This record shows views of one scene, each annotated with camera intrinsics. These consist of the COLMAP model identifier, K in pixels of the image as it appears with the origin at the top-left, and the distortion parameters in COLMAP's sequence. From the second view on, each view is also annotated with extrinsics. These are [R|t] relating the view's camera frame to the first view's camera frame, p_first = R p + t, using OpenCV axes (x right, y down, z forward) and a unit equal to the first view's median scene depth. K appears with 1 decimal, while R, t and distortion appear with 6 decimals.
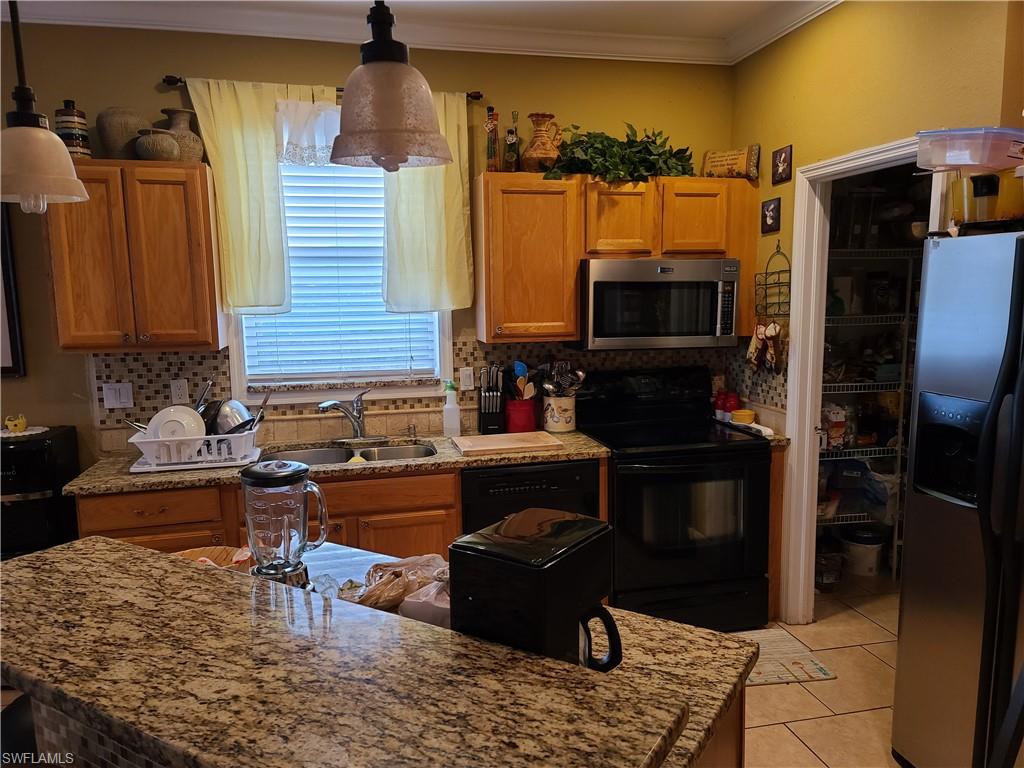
lens RADIAL K [[745.1, 0, 518.4], [0, 745.1, 391.8], [0, 0, 1]] dist [0.084092, -0.055475]
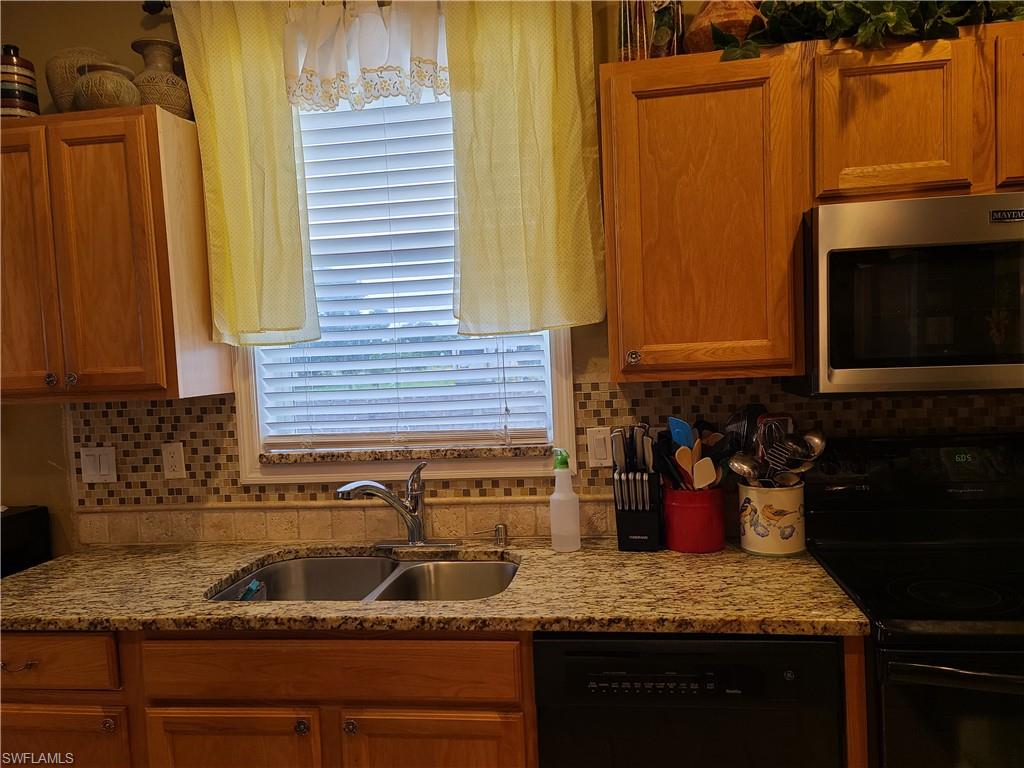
lens RADIAL K [[743.9, 0, 521.5], [0, 743.9, 396.0], [0, 0, 1]] dist [0.094632, -0.086569]
pose [[0.929595, -0.007284, -0.368512, 0.094505], [-0.018271, 0.997665, -0.065809, -0.019248], [0.368130, 0.067909, 0.927291, 0.479769]]
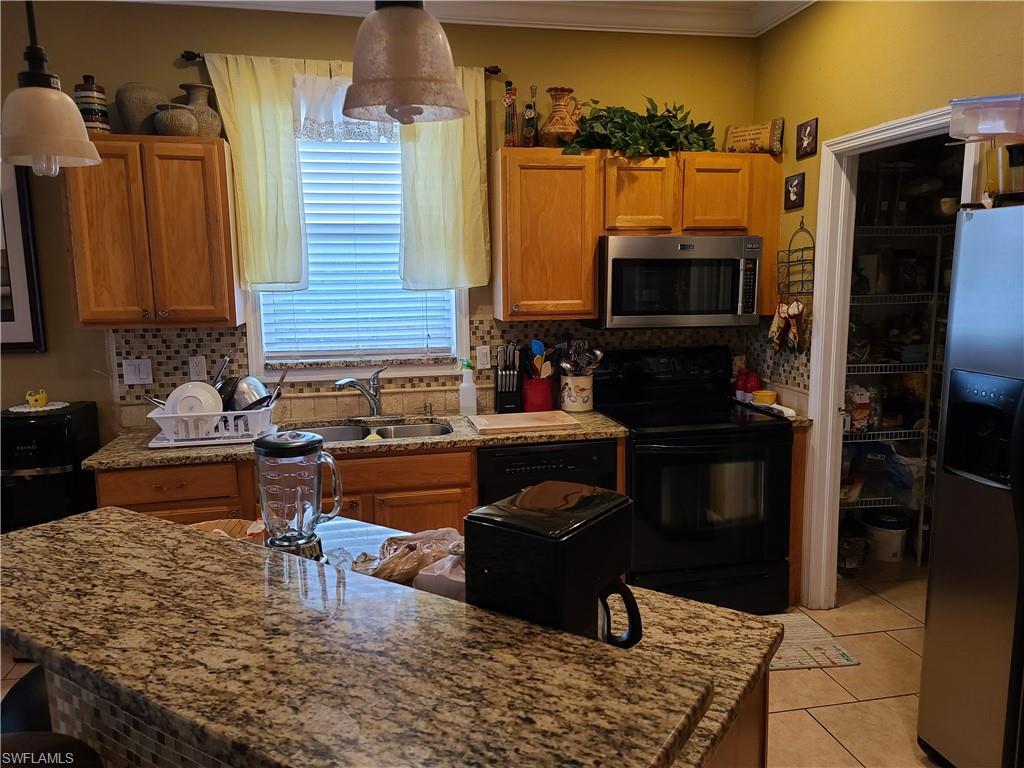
lens RADIAL K [[742.5, 0, 514.1], [0, 742.5, 380.6], [0, 0, 1]] dist [0.079075, -0.037261]
pose [[0.999609, 0.005079, -0.027506, -0.000839], [-0.004945, 0.999976, 0.004941, 0.009127], [0.027531, -0.004803, 0.999609, 0.013454]]
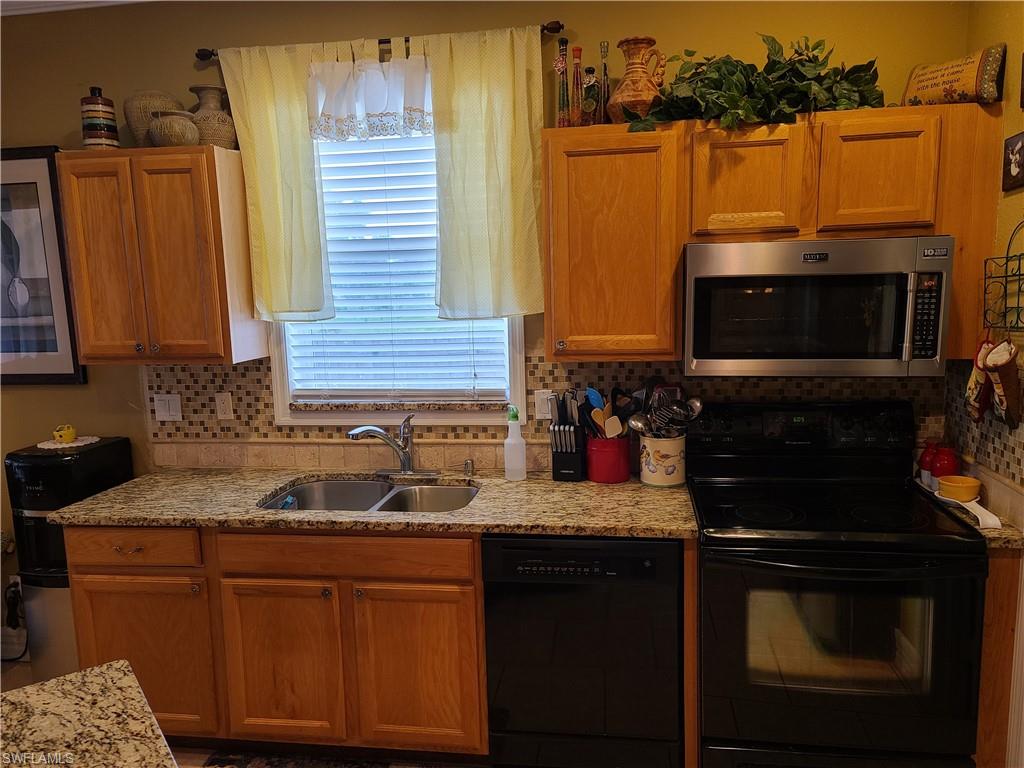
lens RADIAL K [[745.1, 0, 518.4], [0, 745.1, 391.8], [0, 0, 1]] dist [0.084092, -0.055475]
pose [[0.925819, 0.045183, -0.375257, 0.212092], [-0.038340, 0.998935, 0.025686, -0.053535], [0.376018, -0.009394, 0.926565, 0.299665]]
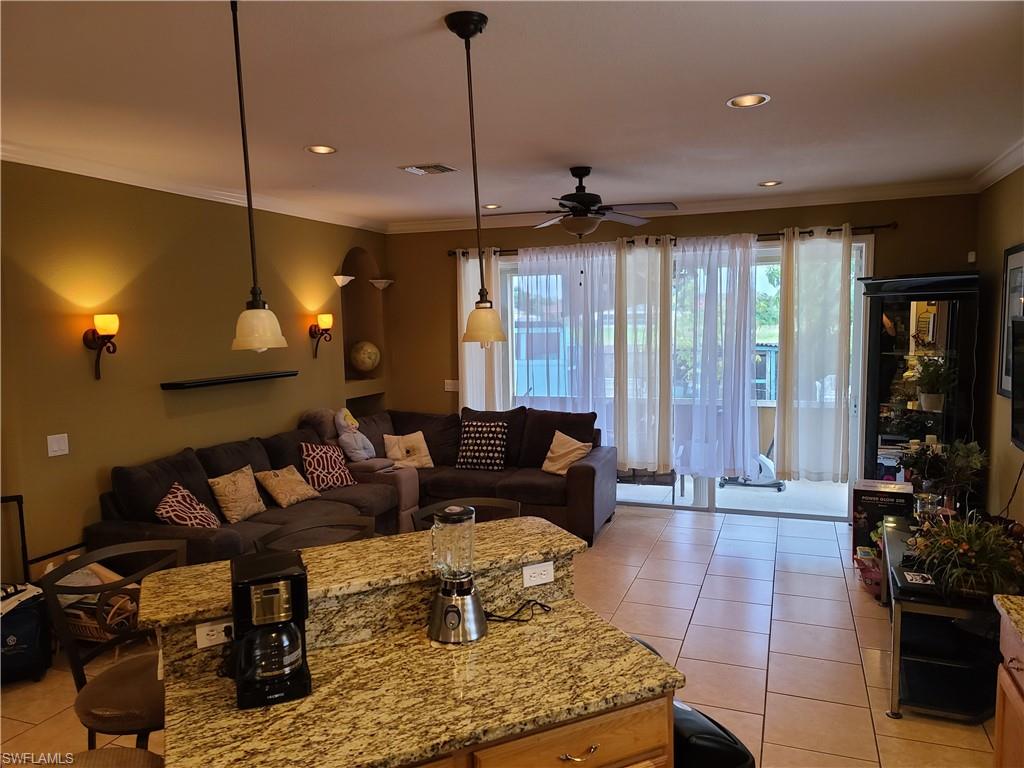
lens RADIAL K [[745.1, 0, 518.4], [0, 745.1, 391.8], [0, 0, 1]] dist [0.084092, -0.055475]
pose [[-0.551645, 0.110010, -0.826793, 0.417476], [-0.091029, 0.977402, 0.190786, -0.217665], [0.829097, 0.180508, -0.529164, 0.914170]]
